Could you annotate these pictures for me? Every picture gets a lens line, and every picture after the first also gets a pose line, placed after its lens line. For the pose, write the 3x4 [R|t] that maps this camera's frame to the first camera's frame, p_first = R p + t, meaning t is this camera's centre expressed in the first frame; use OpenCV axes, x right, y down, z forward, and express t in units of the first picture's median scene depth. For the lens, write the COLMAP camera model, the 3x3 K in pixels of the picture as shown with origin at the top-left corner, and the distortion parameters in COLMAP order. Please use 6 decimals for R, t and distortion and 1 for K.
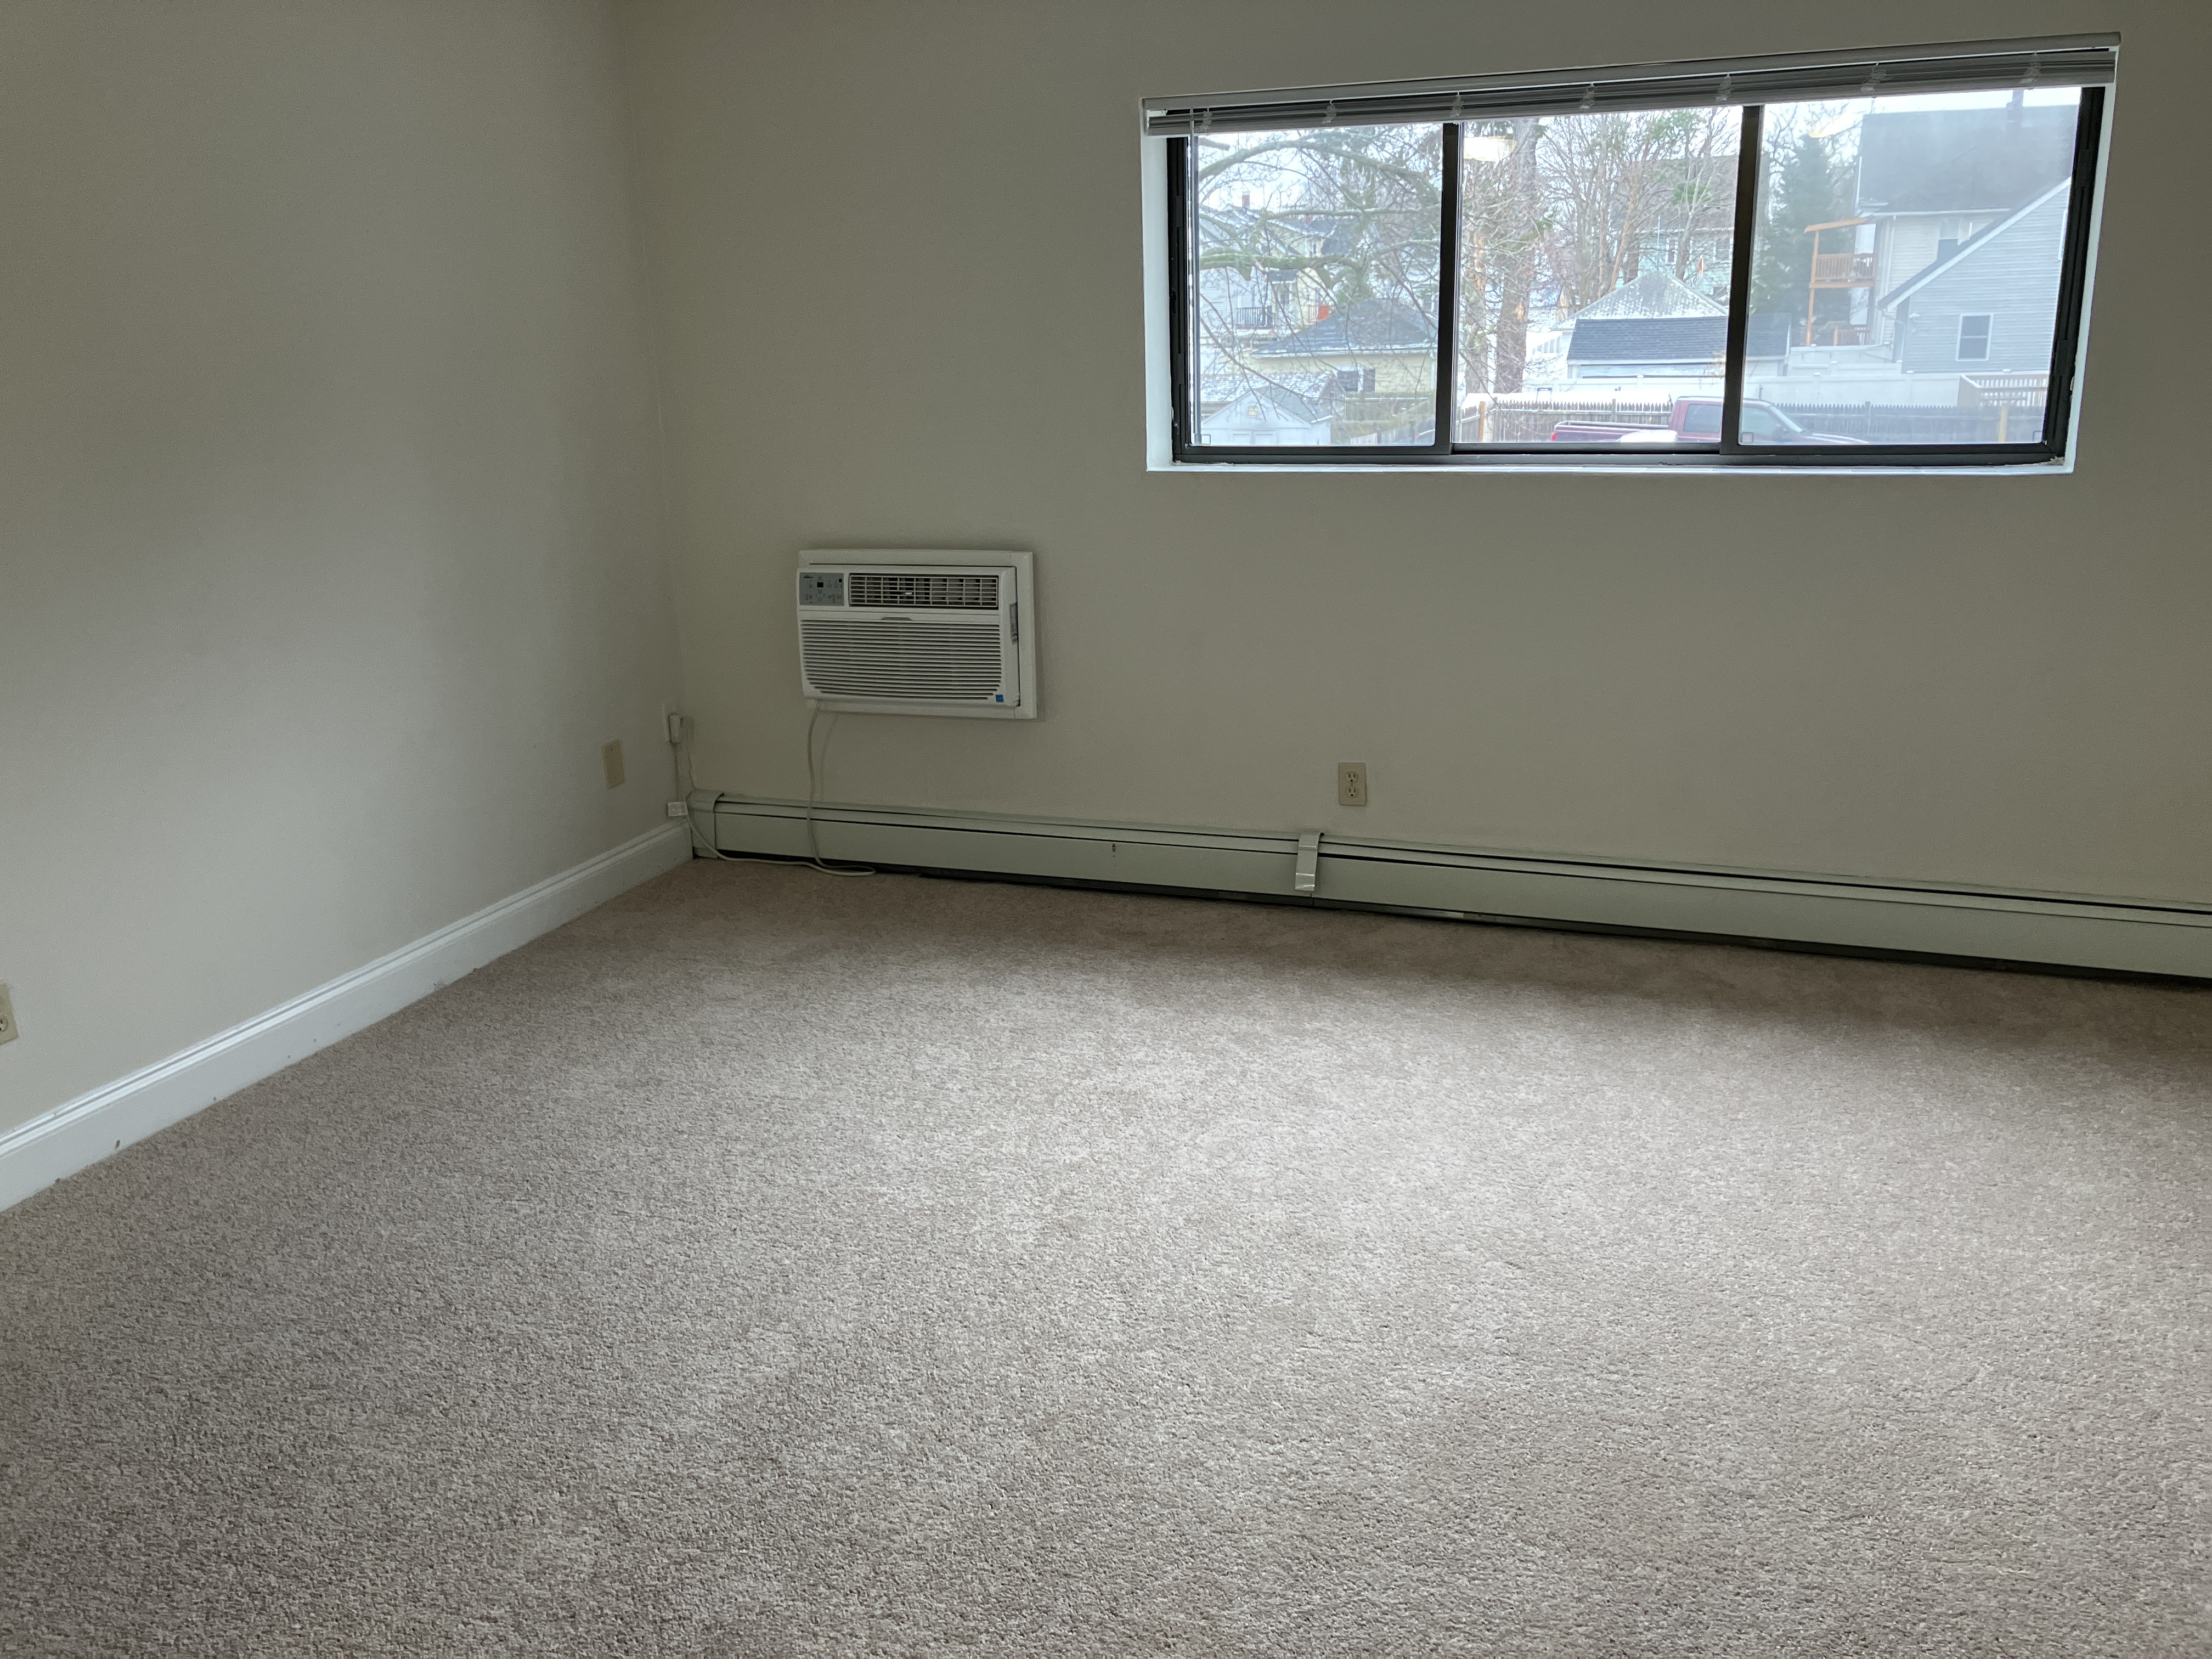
lens RADIAL K [[1802.4, 0, 1125.4], [0, 1802.4, 836.6], [0, 0, 1]] dist [0.161951, -0.435562]
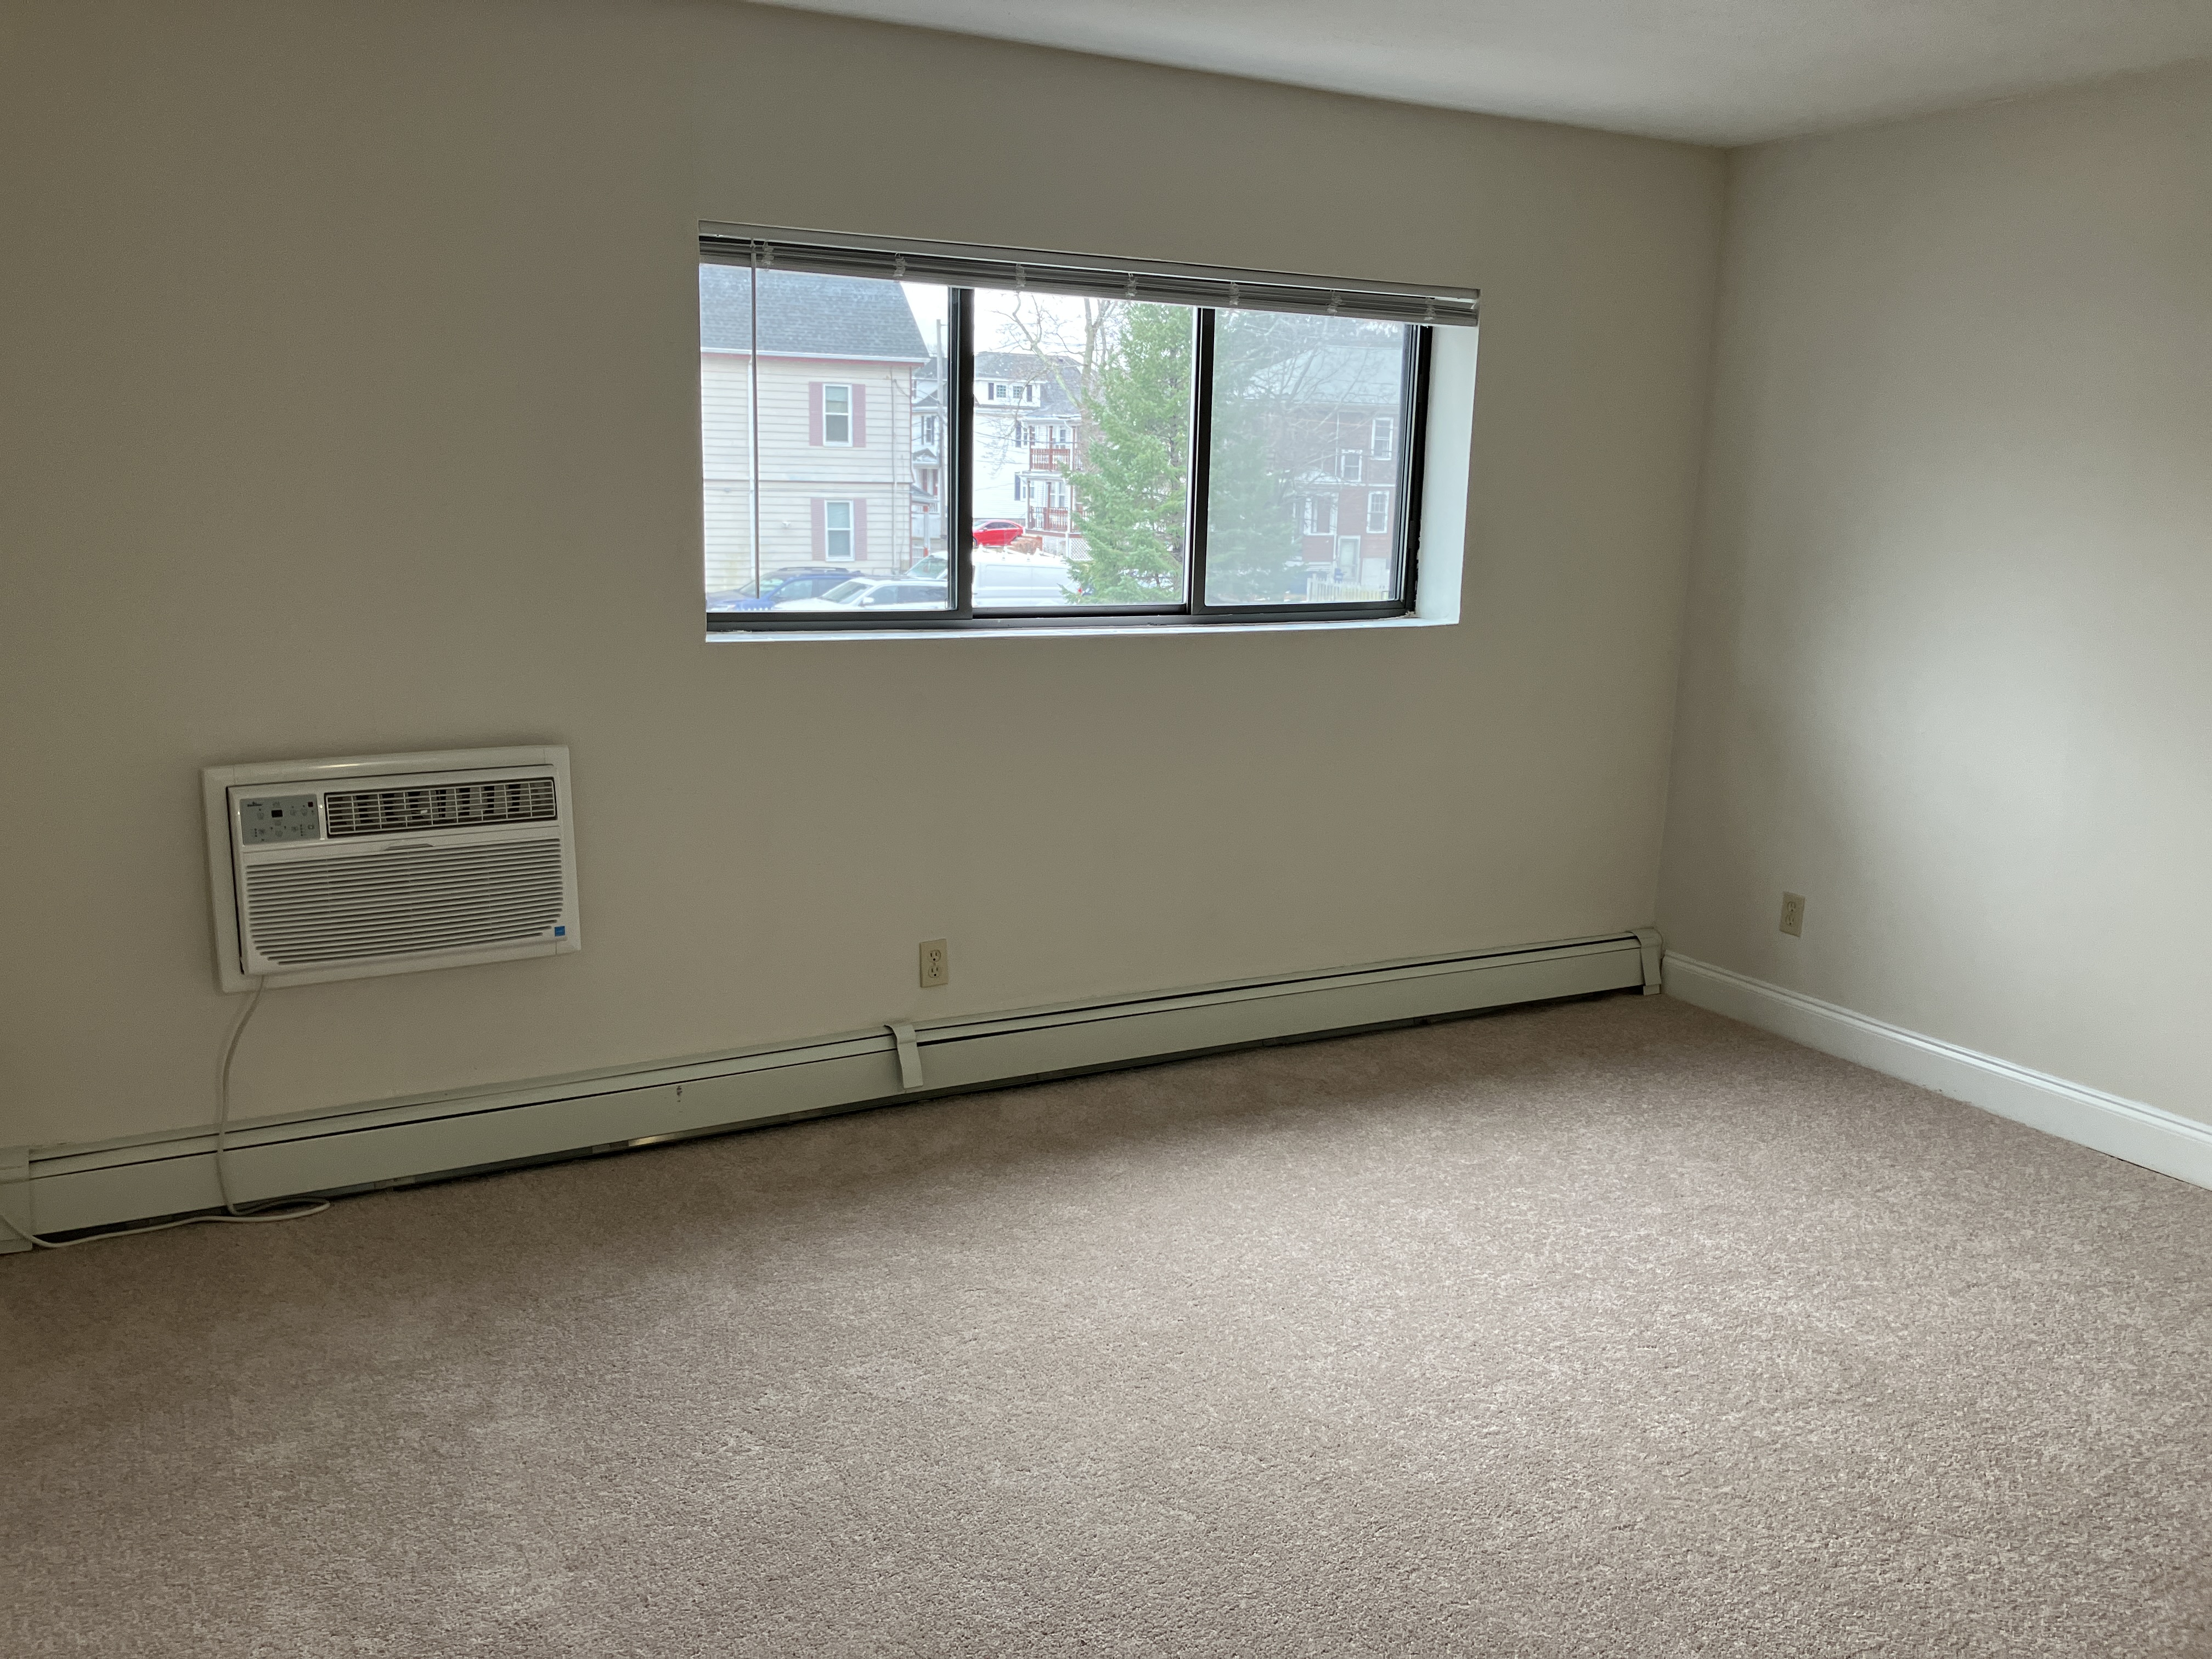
lens RADIAL K [[1831.7, 0, 1108.2], [0, 1831.7, 845.9], [0, 0, 1]] dist [0.084665, -0.144964]
pose [[0.644874, -0.115320, 0.755538, -0.516145], [0.165081, 0.986233, 0.009631, -0.081656], [-0.746247, 0.118514, 0.655034, 0.295407]]
